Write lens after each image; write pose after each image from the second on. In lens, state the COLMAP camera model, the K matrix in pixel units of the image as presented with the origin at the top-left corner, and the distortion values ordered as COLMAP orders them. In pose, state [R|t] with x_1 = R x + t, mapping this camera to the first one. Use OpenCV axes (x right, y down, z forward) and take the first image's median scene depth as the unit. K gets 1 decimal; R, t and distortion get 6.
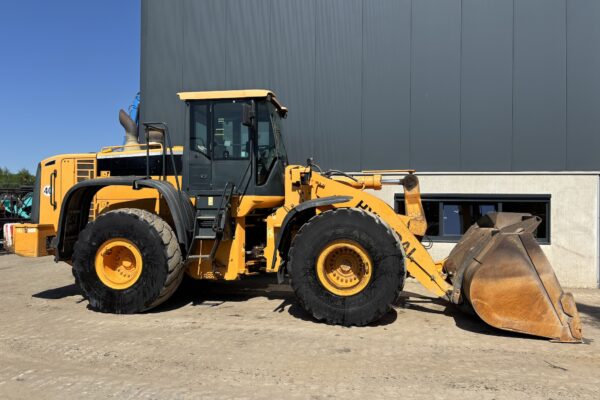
lens RADIAL K [[452.8, 0, 297.0], [0, 452.8, 192.4], [0, 0, 1]] dist [0.041369, -0.046927]
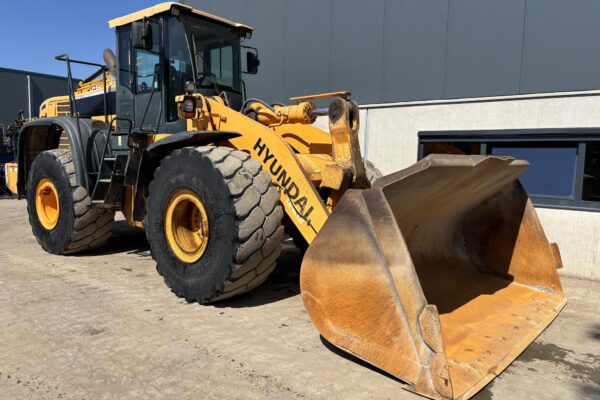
lens RADIAL K [[452.8, 0, 297.0], [0, 452.8, 192.4], [0, 0, 1]] dist [0.041369, -0.046927]
pose [[0.873126, 0.045047, -0.485409, 0.580856], [0.007518, 0.994359, 0.105802, 0.029417], [0.487437, -0.096028, 0.867862, 0.404057]]
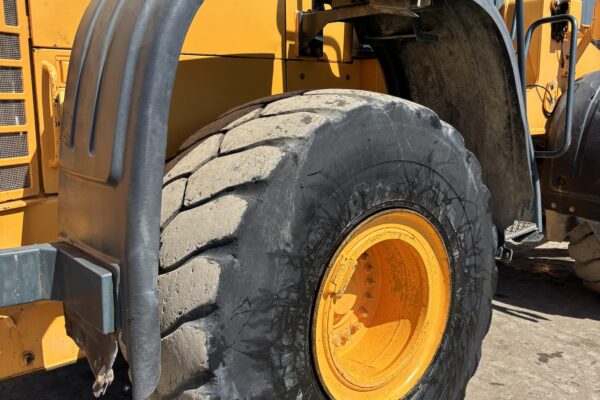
lens RADIAL K [[593.9, 0, 300.0], [0, 593.9, 200.0], [0, 0, 1]] dist [0.047066, -0.020012]
pose [[0.648661, -0.131094, 0.749702, -0.669148], [-0.017829, 0.982166, 0.187169, 0.035989], [-0.760868, -0.134775, 0.634756, 0.846464]]
